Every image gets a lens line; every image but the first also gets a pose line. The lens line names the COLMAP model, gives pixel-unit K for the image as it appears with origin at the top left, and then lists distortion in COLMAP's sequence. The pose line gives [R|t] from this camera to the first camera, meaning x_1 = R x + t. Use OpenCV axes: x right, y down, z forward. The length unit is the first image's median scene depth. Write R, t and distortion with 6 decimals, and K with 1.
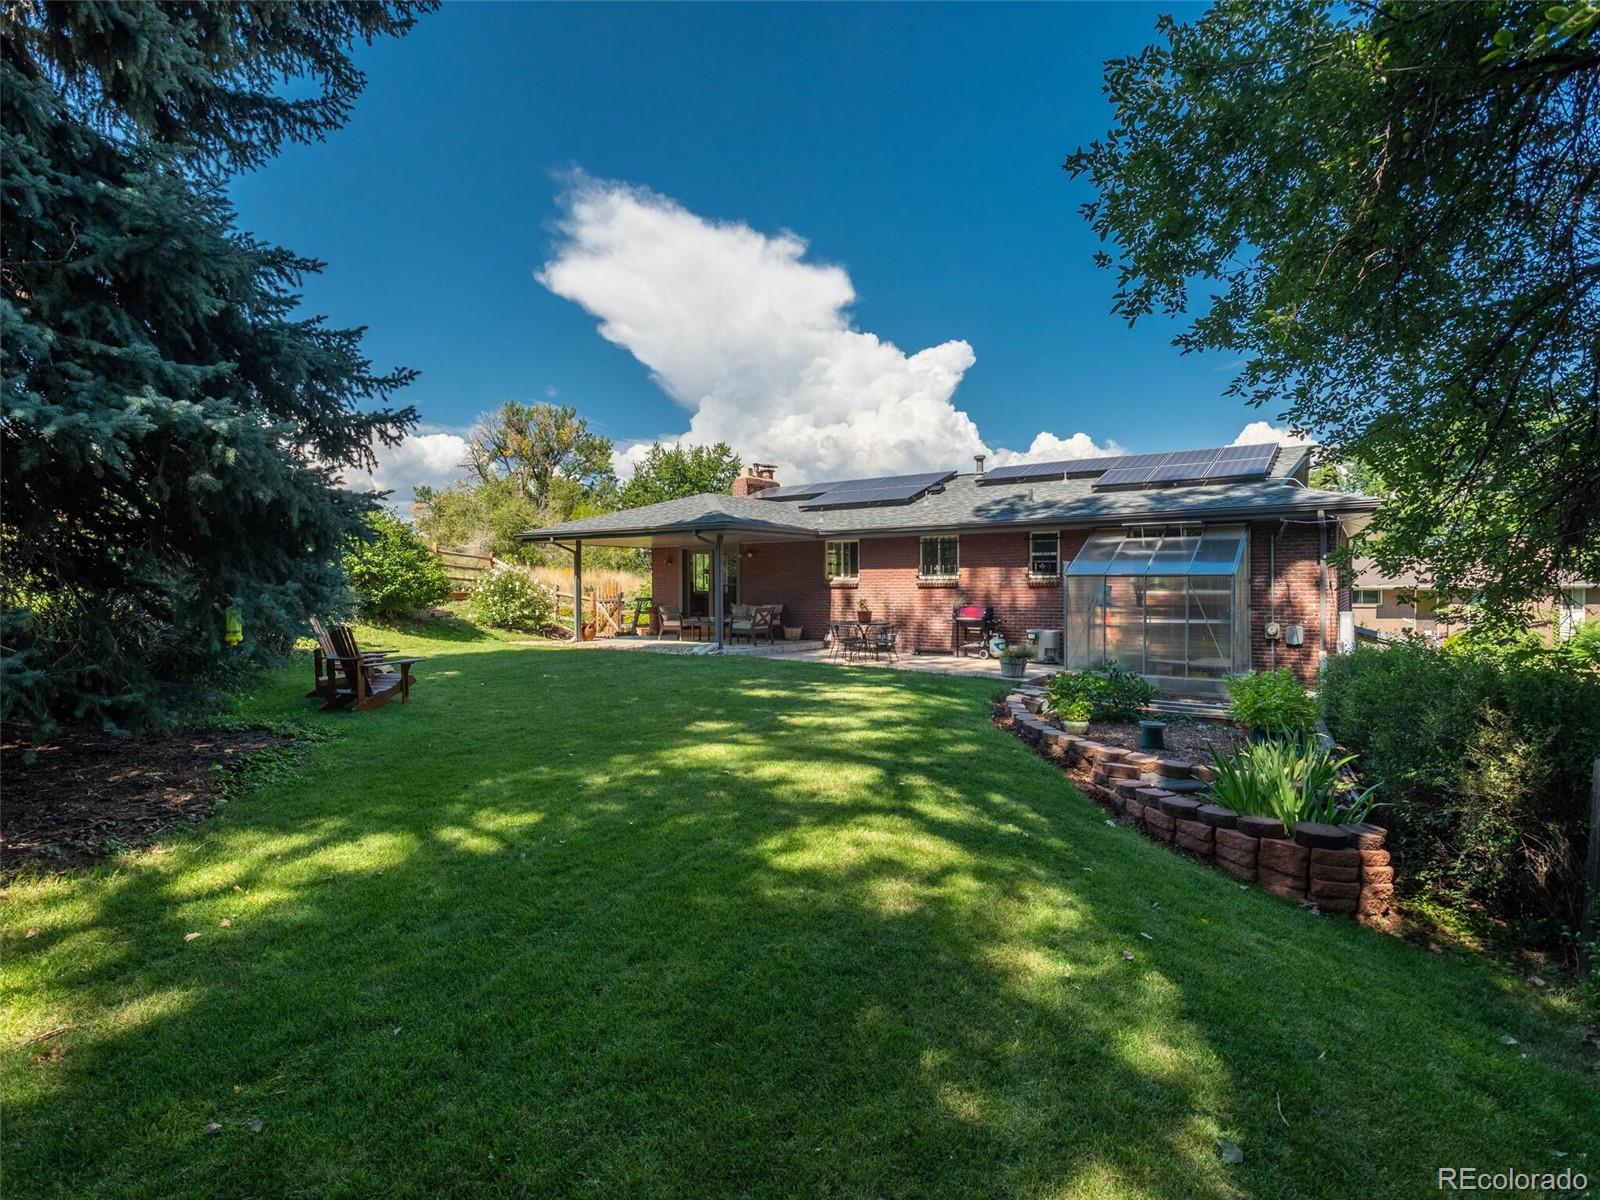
lens RADIAL K [[835.4, 0, 791.3], [0, 835.4, 598.4], [0, 0, 1]] dist [0.016435, -0.001871]
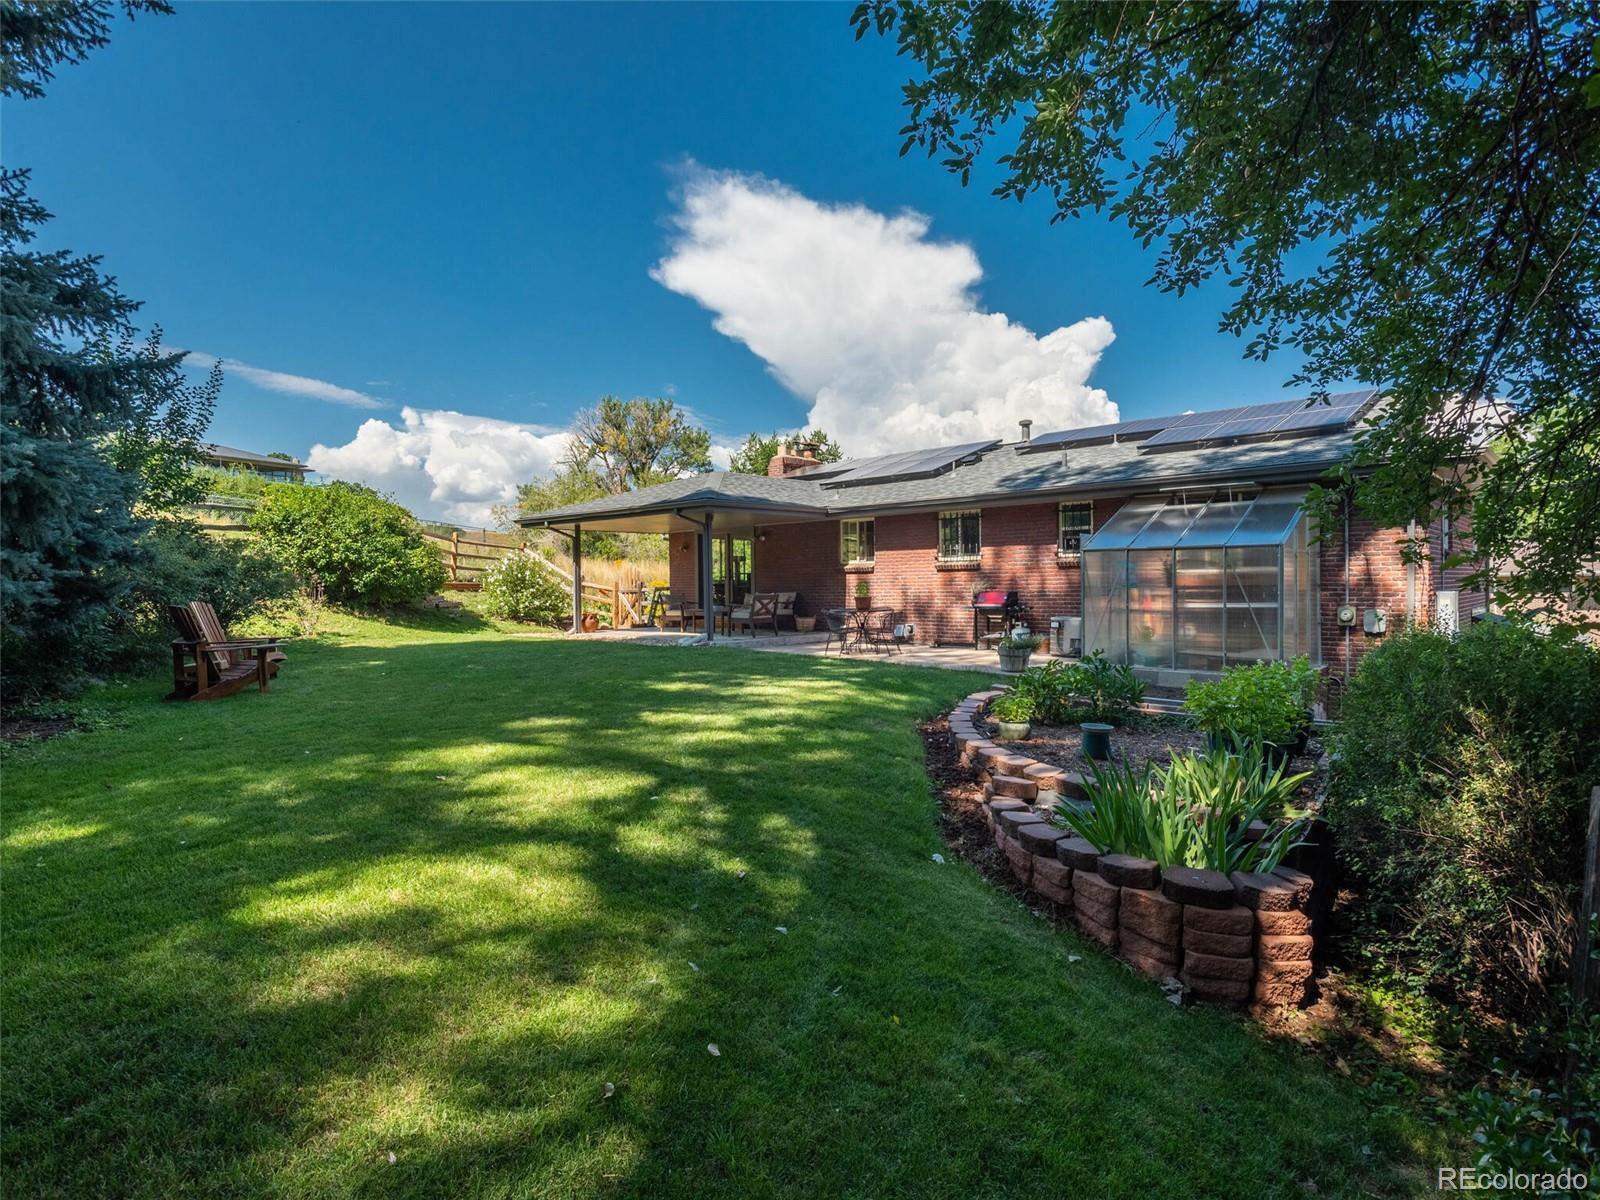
lens RADIAL K [[865.5, 0, 789.1], [0, 865.5, 606.6], [0, 0, 1]] dist [0.002554, -0.000601]
pose [[0.989884, -0.004760, -0.141802, 0.130893], [0.006584, 0.999901, 0.012396, 0.012828], [0.141729, -0.013205, 0.989817, 0.081986]]
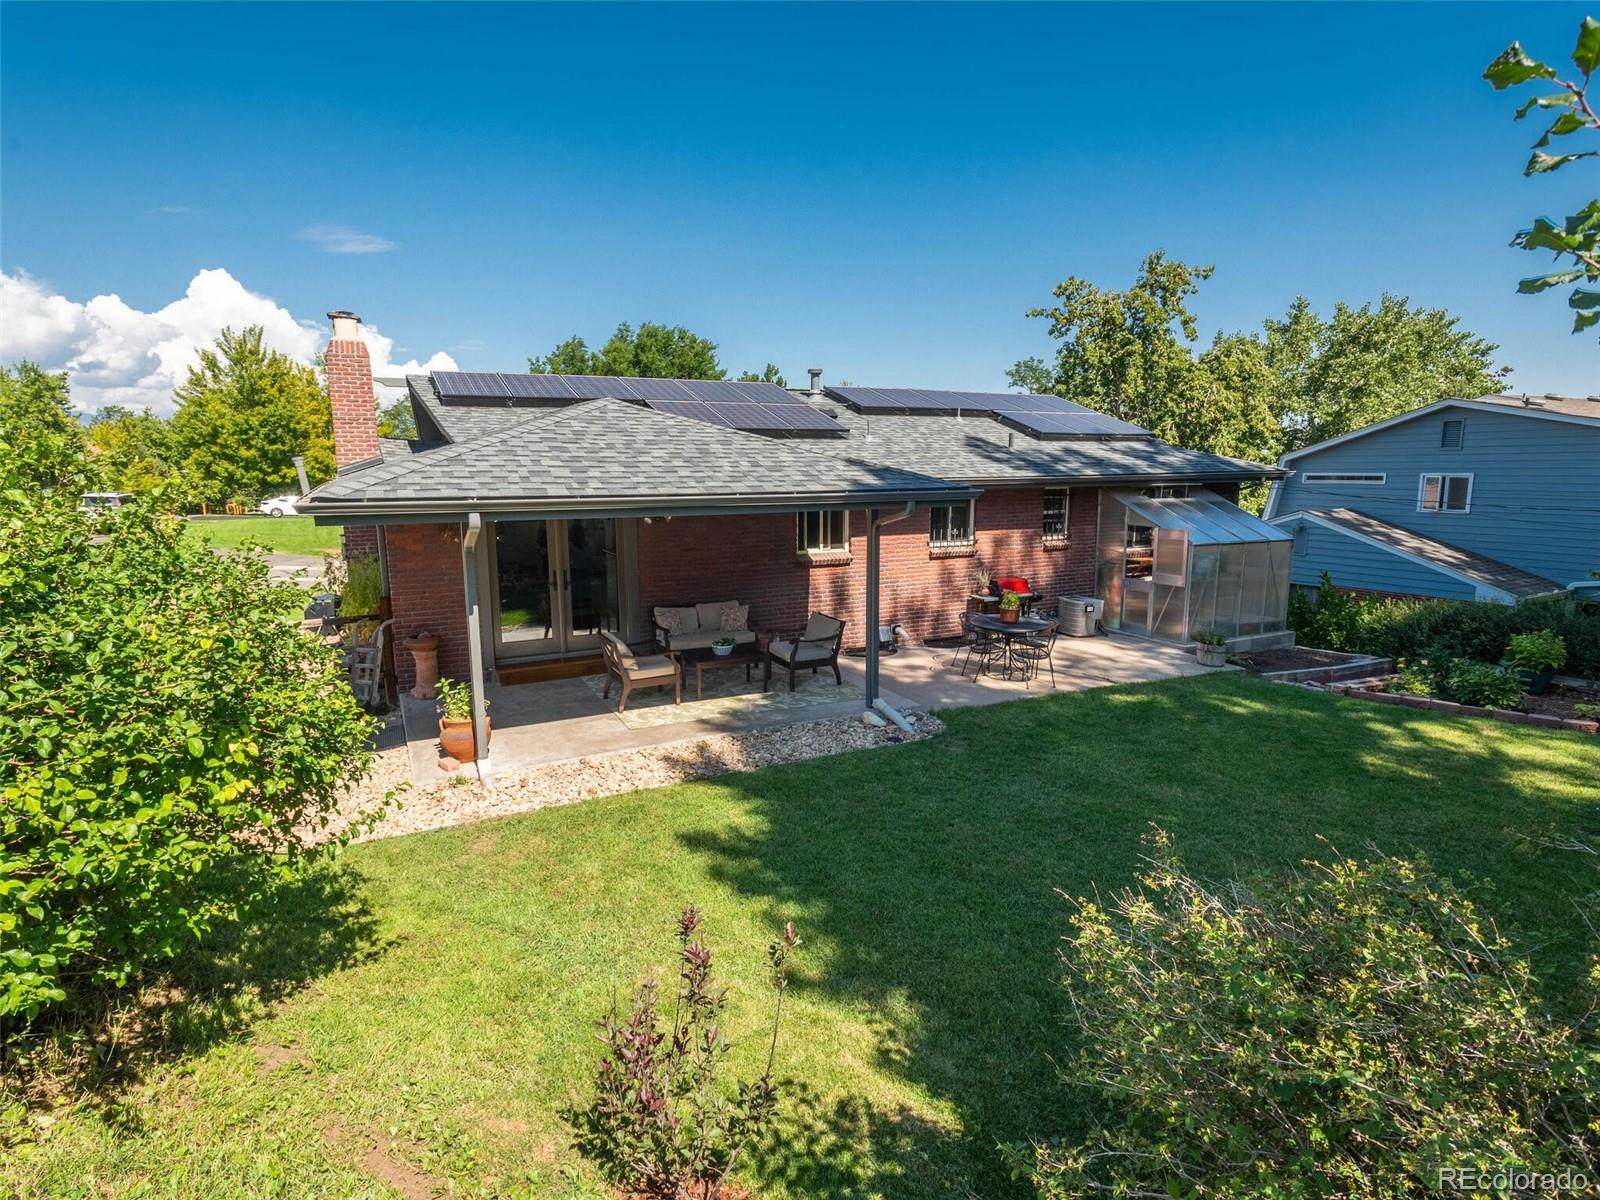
lens RADIAL K [[835.4, 0, 791.3], [0, 835.4, 598.4], [0, 0, 1]] dist [0.016435, -0.001871]
pose [[0.476190, -0.144998, 0.867305, -0.584635], [0.009574, 0.987108, 0.159770, -0.102110], [-0.879290, -0.067778, 0.471439, 0.777301]]
